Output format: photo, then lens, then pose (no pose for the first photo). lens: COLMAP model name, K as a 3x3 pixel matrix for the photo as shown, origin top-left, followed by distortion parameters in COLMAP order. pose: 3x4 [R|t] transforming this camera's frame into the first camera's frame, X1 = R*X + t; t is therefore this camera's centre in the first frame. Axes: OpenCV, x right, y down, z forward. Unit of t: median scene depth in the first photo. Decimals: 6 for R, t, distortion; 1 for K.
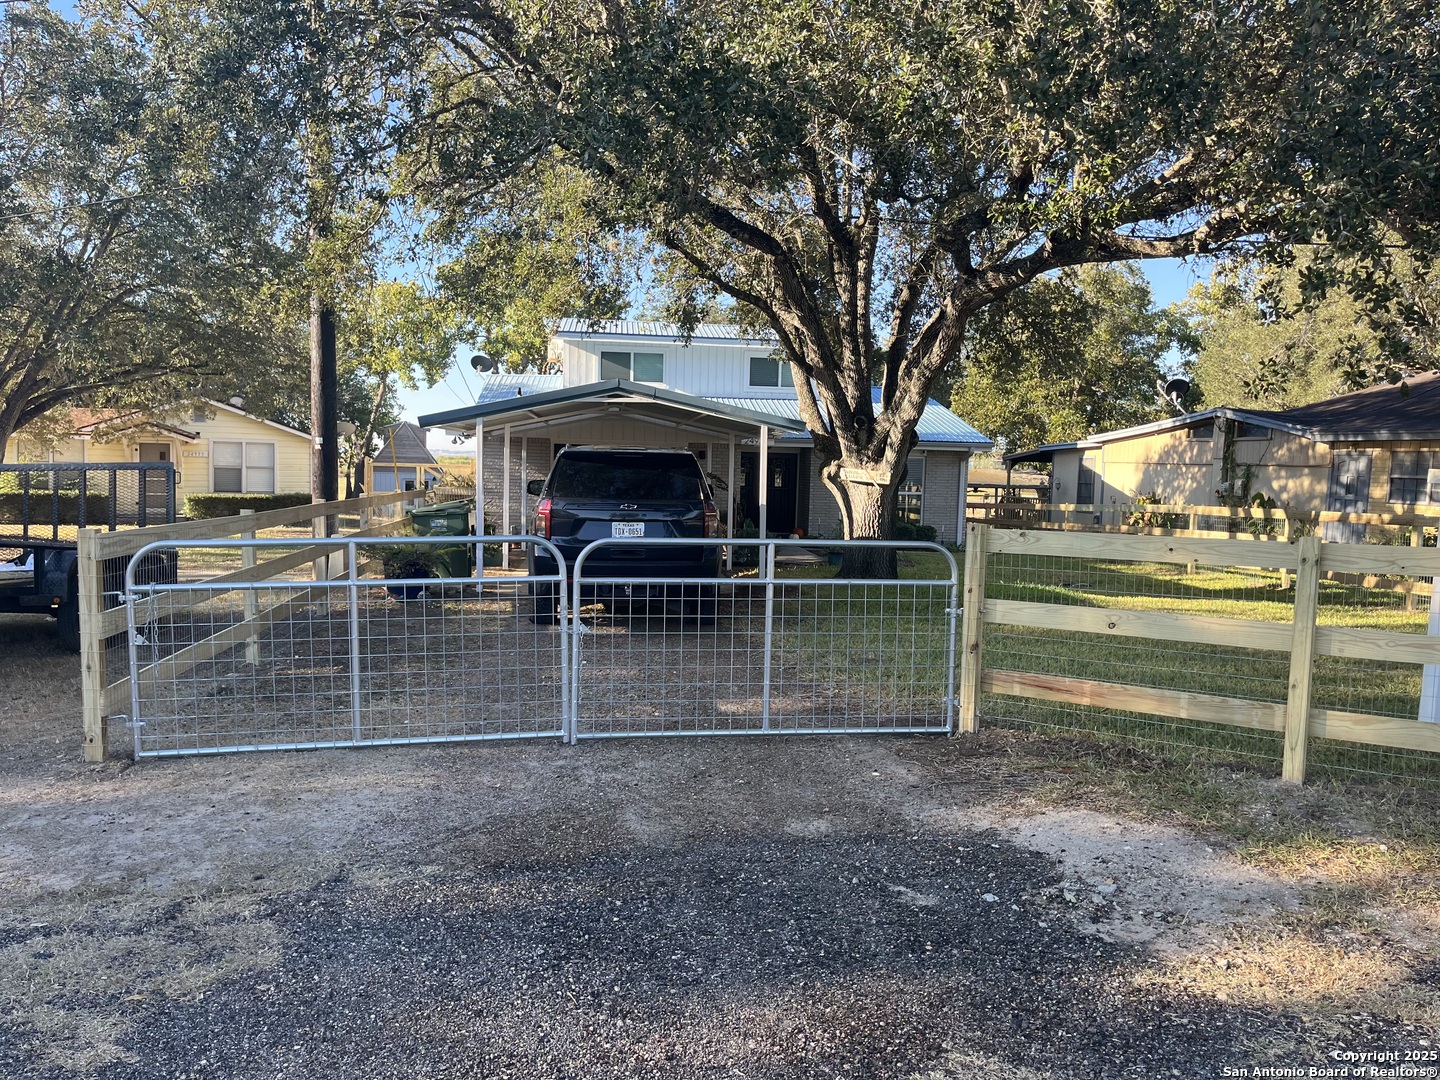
lens RADIAL K [[1095.0, 0, 715.4], [0, 1095.0, 533.9], [0, 0, 1]] dist [0.069959, -0.097701]
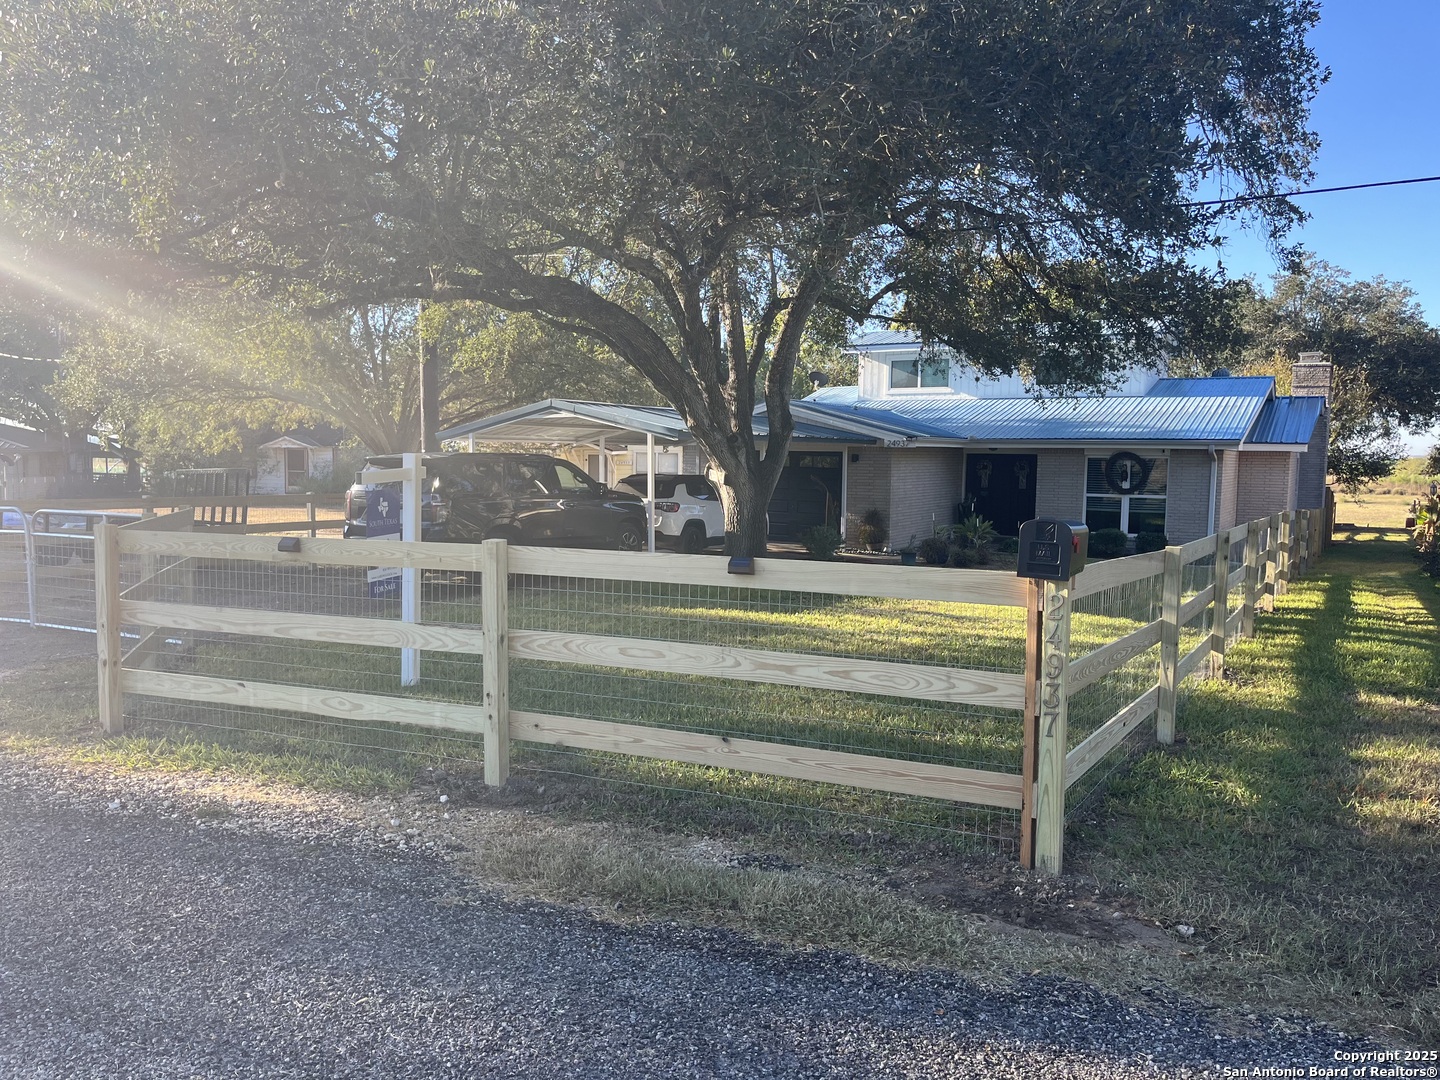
lens RADIAL K [[1095.0, 0, 715.4], [0, 1095.0, 533.9], [0, 0, 1]] dist [0.069959, -0.097701]
pose [[0.805601, 0.028488, -0.591773, 0.554576], [-0.031777, 0.999483, 0.004855, -0.000064], [0.591606, 0.014894, 0.806090, 0.073415]]
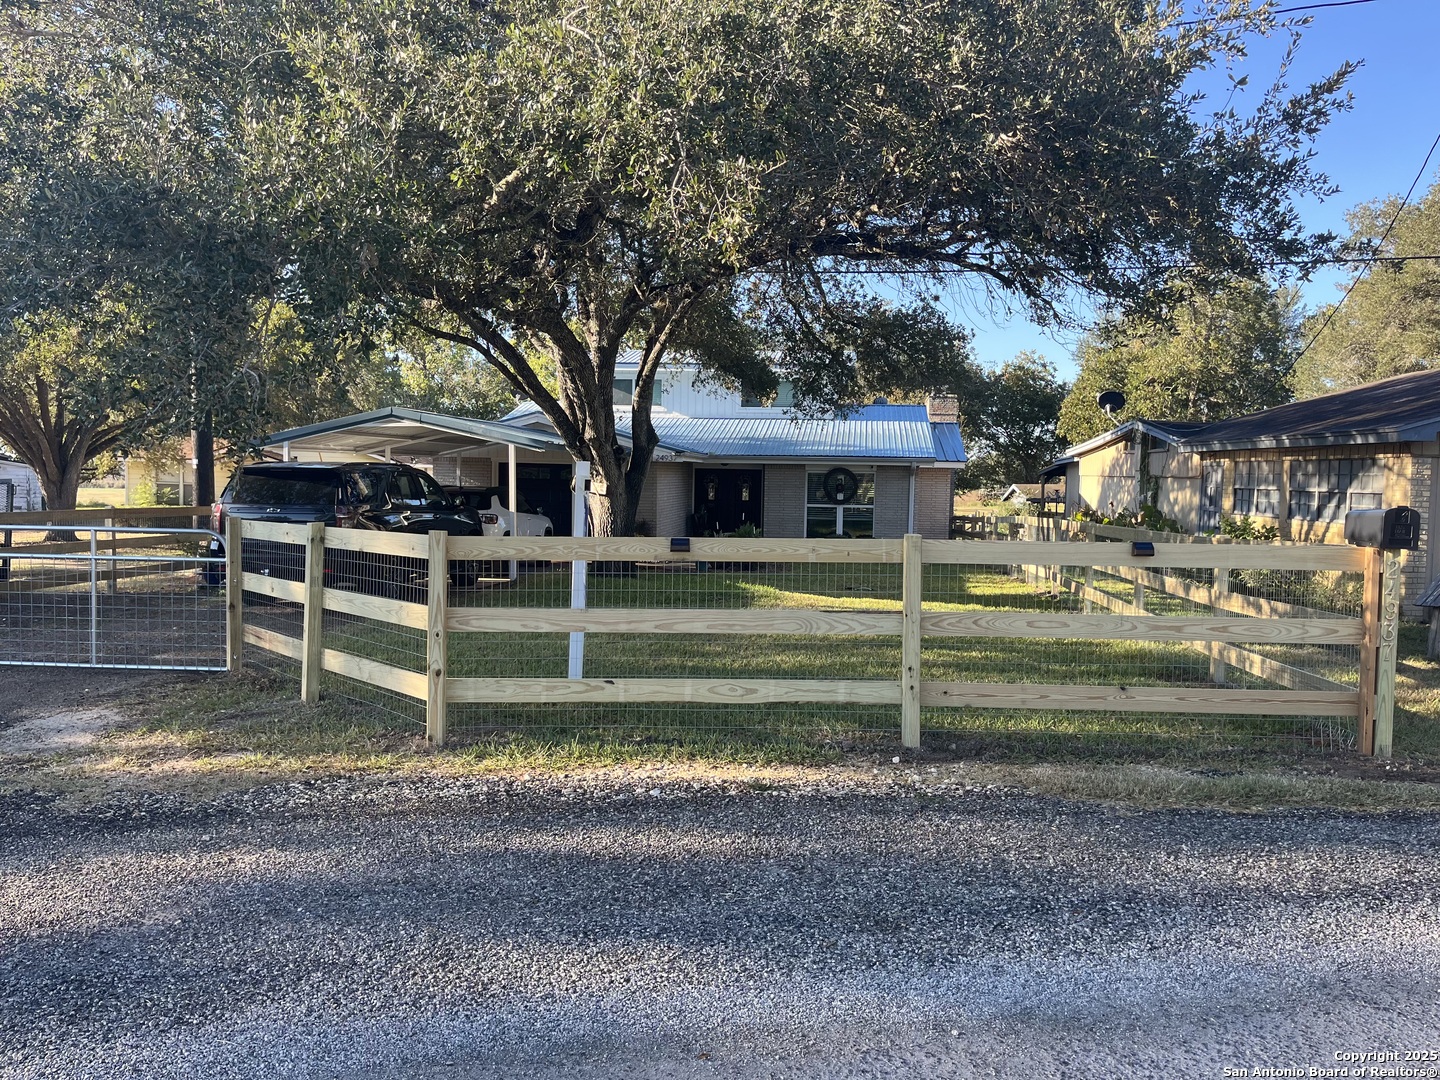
lens RADIAL K [[1095.0, 0, 715.4], [0, 1095.0, 533.9], [0, 0, 1]] dist [0.069959, -0.097701]
pose [[0.973952, 0.004231, -0.226717, 0.364724], [-0.008459, 0.999808, -0.017679, 0.010450], [0.226598, 0.019136, 0.973800, -0.060245]]
